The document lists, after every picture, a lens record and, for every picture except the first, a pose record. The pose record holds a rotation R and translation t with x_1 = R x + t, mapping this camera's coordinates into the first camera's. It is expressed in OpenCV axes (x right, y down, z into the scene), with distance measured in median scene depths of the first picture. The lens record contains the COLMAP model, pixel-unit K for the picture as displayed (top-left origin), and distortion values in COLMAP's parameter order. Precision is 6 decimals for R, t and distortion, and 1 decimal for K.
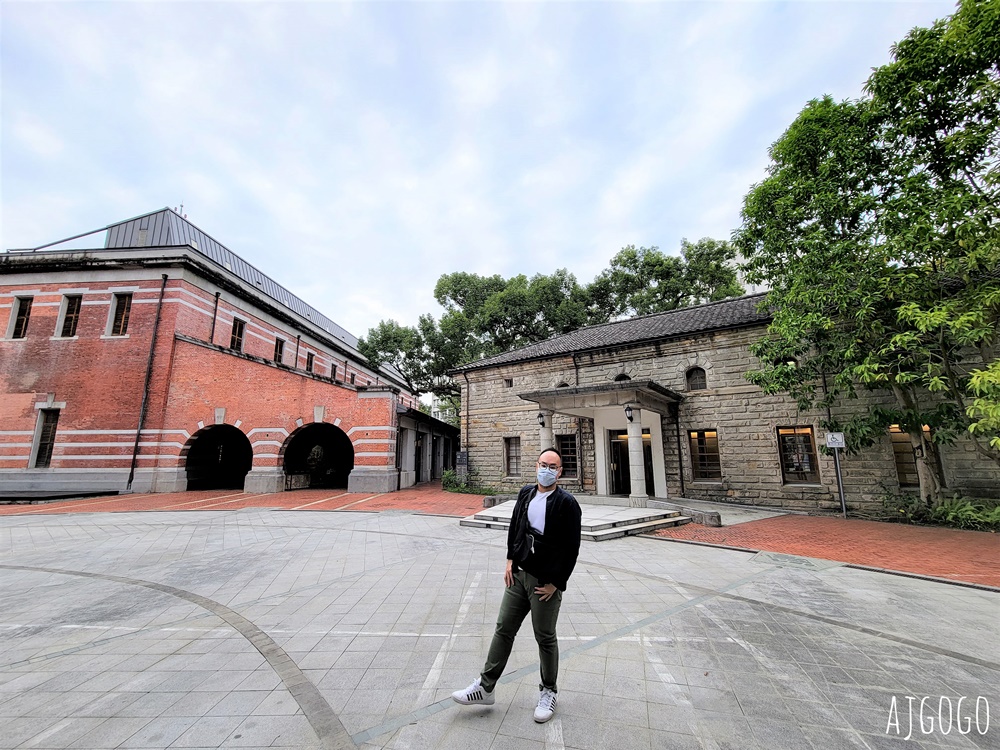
lens RADIAL K [[401.1, 0, 497.8], [0, 401.1, 383.1], [0, 0, 1]] dist [-0.001919, -0.000179]
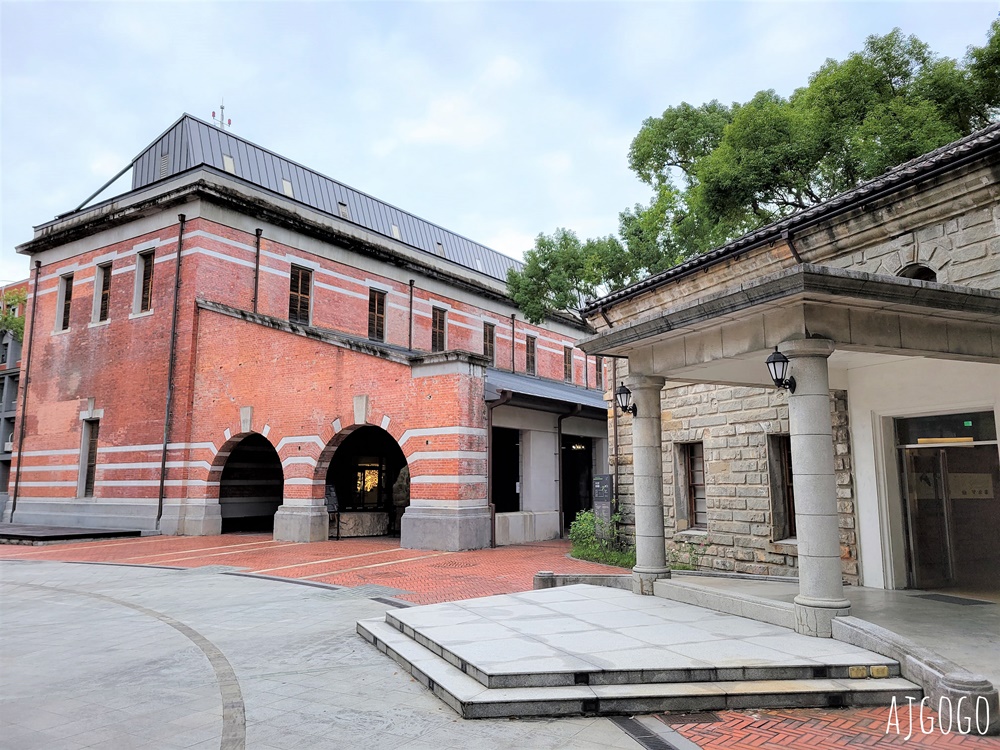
lens RADIAL K [[737.2, 0, 500.0], [0, 737.2, 375.0], [0, 0, 1]] dist [0.039165, -0.002338]
pose [[0.865044, -0.067456, -0.497140, 0.244019], [0.085967, 0.996194, 0.014415, 0.027090], [0.494276, -0.055207, 0.867550, 0.166109]]
